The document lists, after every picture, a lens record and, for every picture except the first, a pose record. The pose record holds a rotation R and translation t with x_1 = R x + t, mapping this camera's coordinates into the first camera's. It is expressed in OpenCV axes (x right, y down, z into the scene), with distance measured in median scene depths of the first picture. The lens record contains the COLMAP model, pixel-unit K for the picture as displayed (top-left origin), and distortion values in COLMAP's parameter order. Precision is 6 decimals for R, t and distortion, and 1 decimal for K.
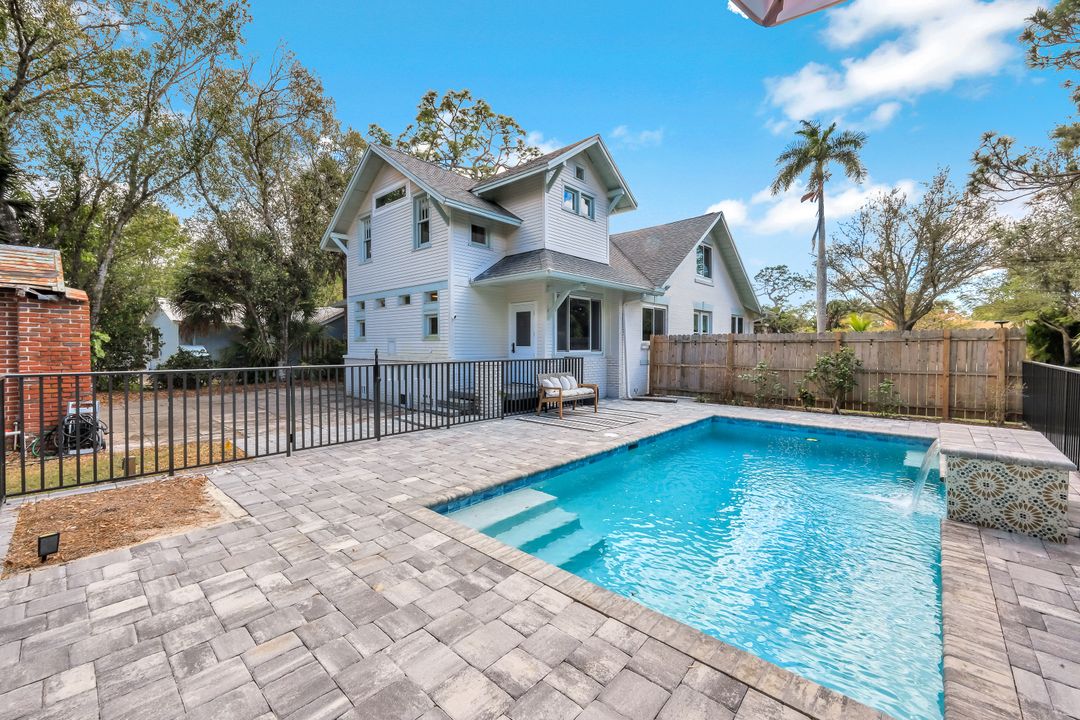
lens RADIAL K [[432.7, 0, 537.7], [0, 432.7, 356.3], [0, 0, 1]] dist [0.000571, -0.000321]
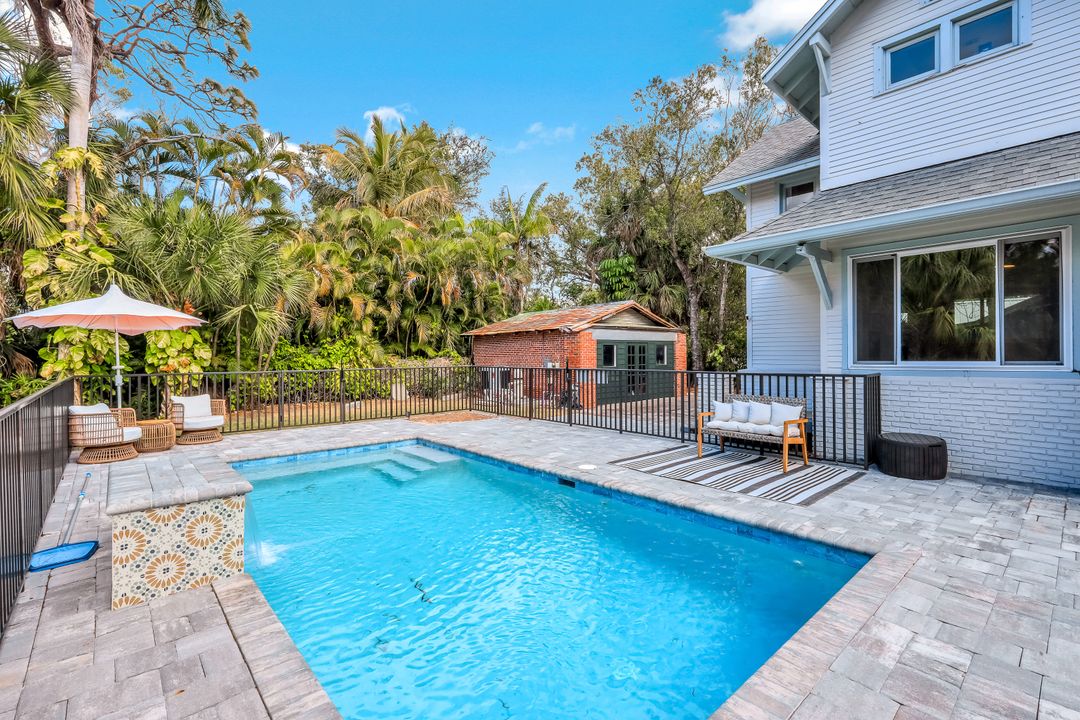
lens RADIAL K [[484.3, 0, 540.0], [0, 484.3, 360.0], [0, 0, 1]] dist [0.014518, -0.000146]
pose [[-0.089351, 0.011938, -0.995929, 2.262242], [-0.017161, 0.999761, 0.013523, -0.049944], [0.995852, 0.018299, -0.089125, 2.085380]]
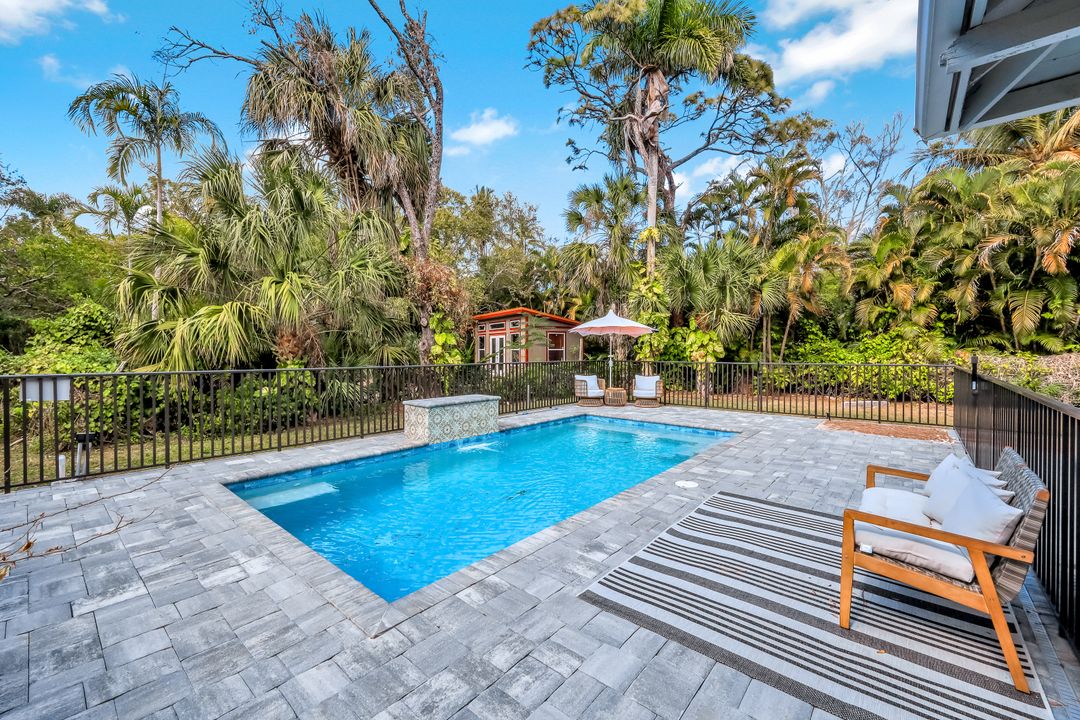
lens RADIAL K [[432.7, 0, 537.7], [0, 432.7, 356.3], [0, 0, 1]] dist [0.000571, -0.000321]
pose [[-0.999208, 0.001664, -0.039749, 0.904636], [0.000326, 0.999434, 0.033639, -0.070412], [0.039783, 0.033600, -0.998643, 3.472813]]
